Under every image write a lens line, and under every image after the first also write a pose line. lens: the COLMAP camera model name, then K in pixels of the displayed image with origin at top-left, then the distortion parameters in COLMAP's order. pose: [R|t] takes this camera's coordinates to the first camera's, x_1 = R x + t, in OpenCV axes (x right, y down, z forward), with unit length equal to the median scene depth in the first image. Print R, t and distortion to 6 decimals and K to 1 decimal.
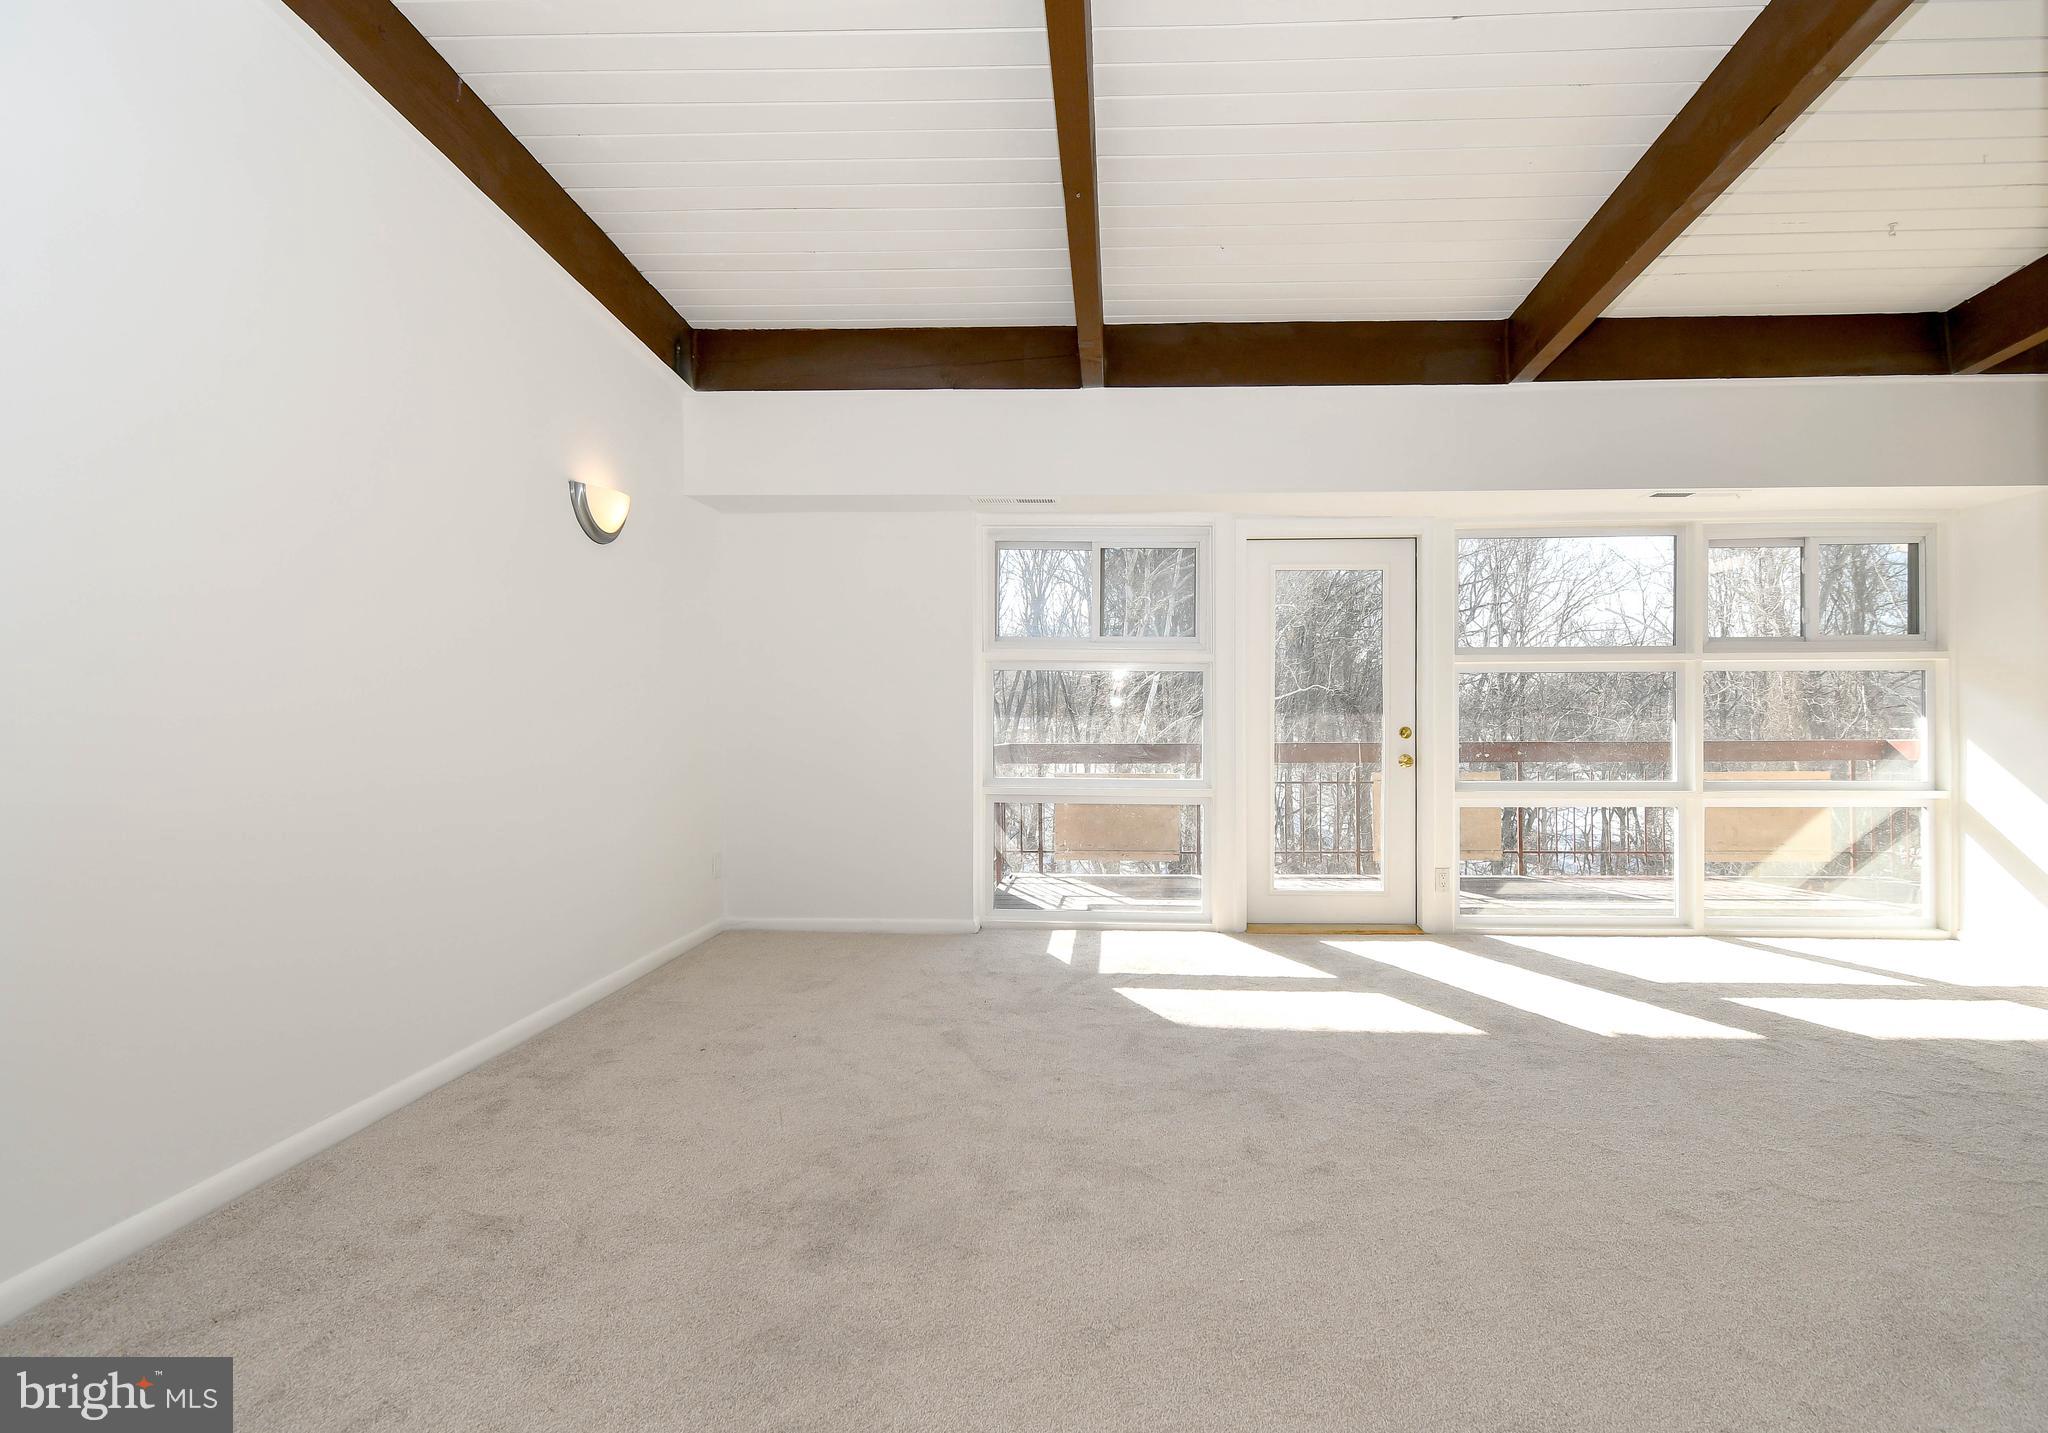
lens RADIAL K [[951.2, 0, 1024.7], [0, 951.2, 716.6], [0, 0, 1]] dist [0.002198, -0.000429]
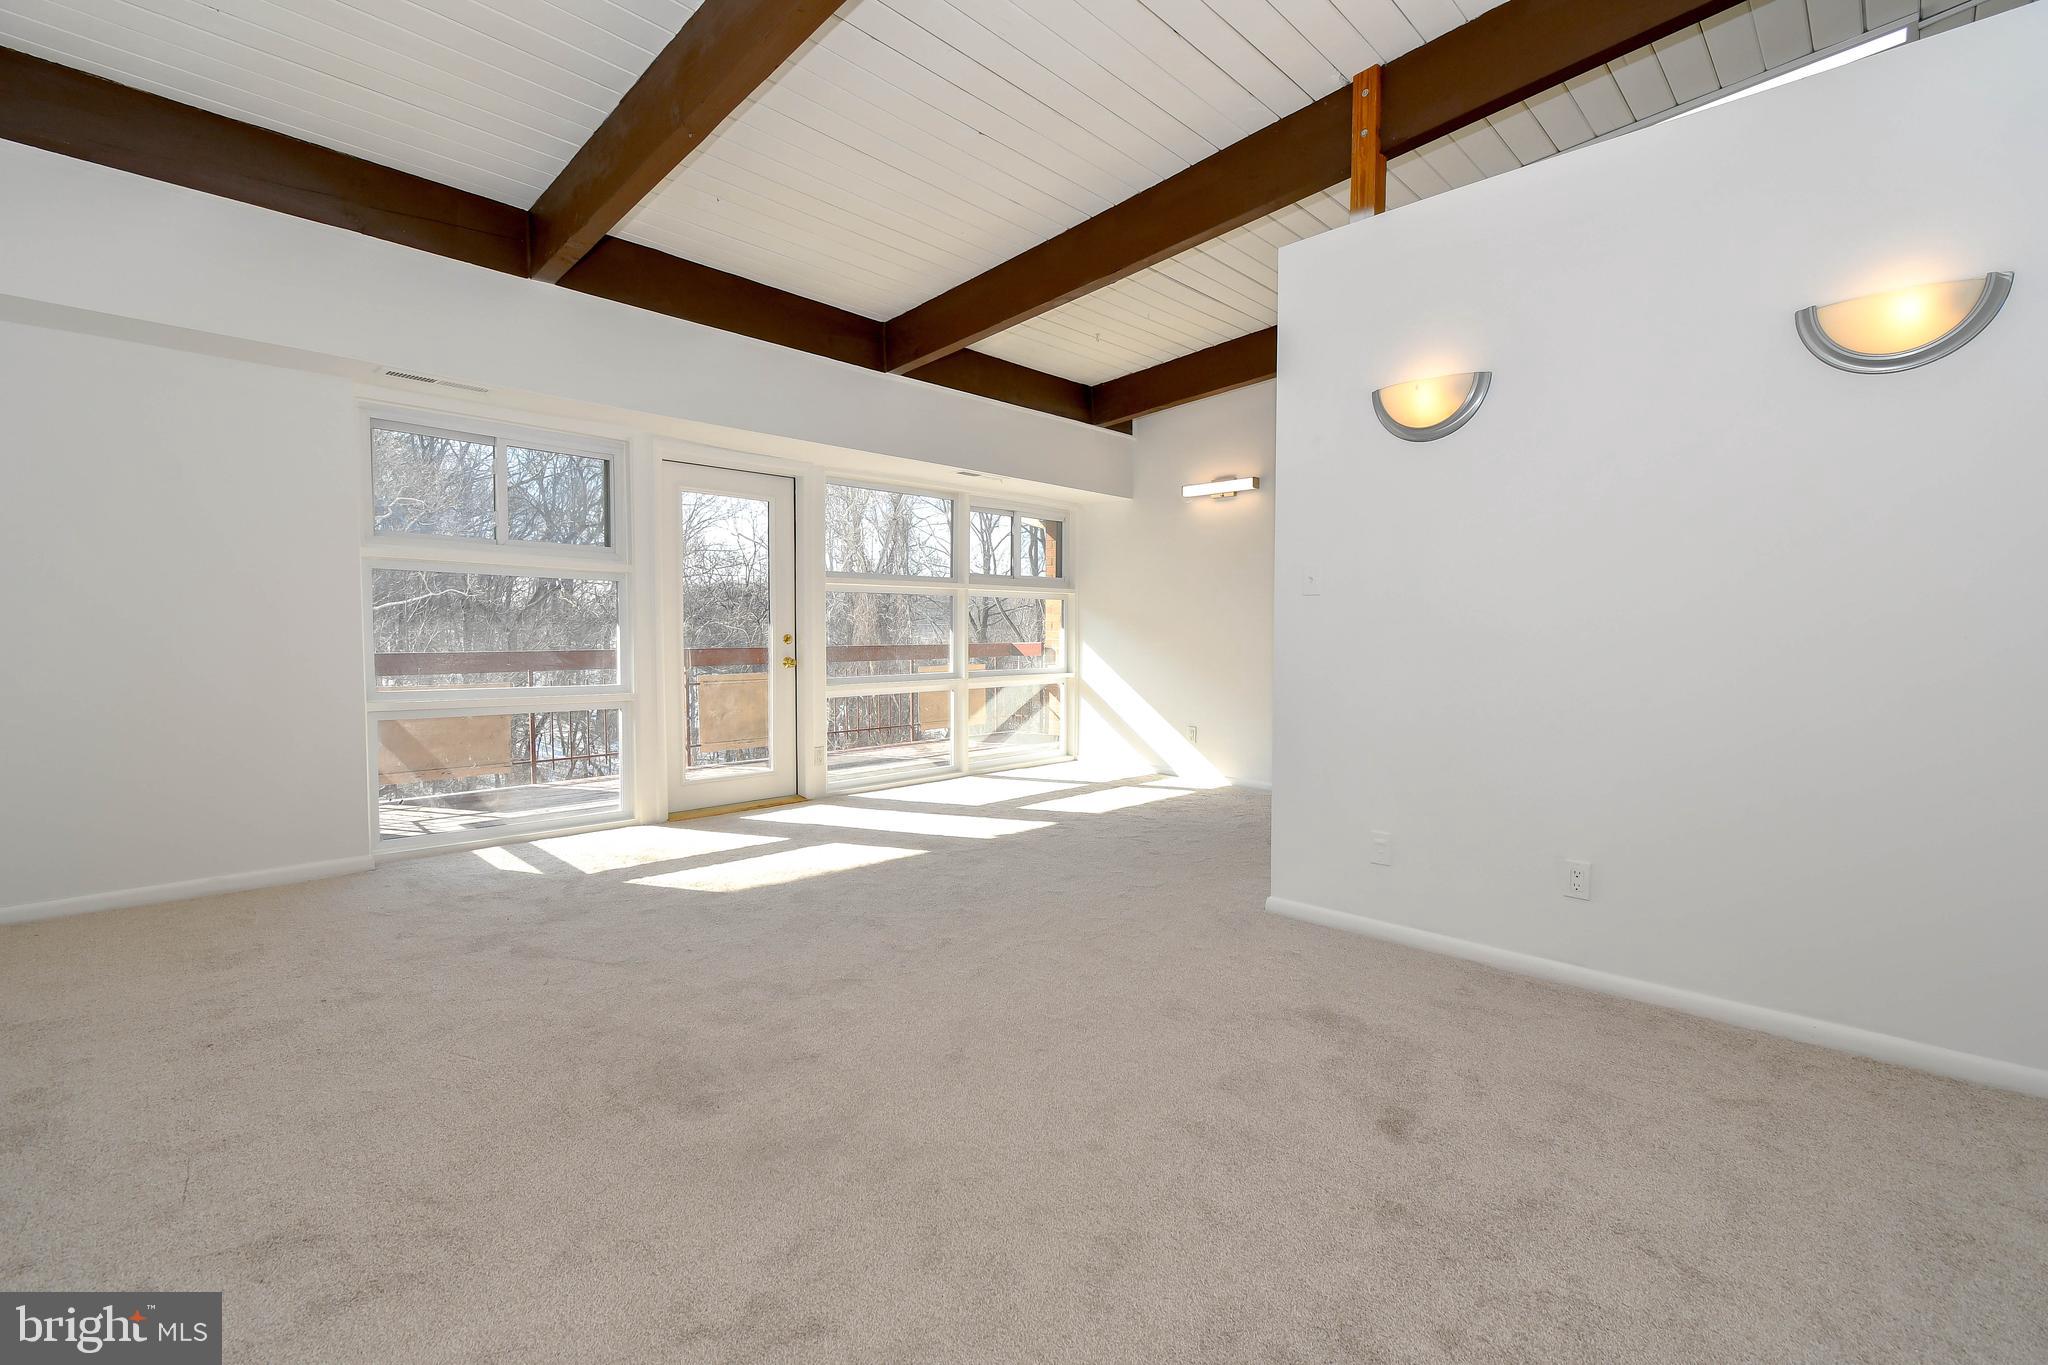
lens RADIAL K [[897.5, 0, 1021.1], [0, 897.5, 680.7], [0, 0, 1]] dist [0.004499, -0.002890]
pose [[0.670998, -0.037360, 0.740517, -0.258312], [-0.009552, 0.998211, 0.059016, -0.000536], [-0.741398, -0.046674, 0.669441, 0.010697]]
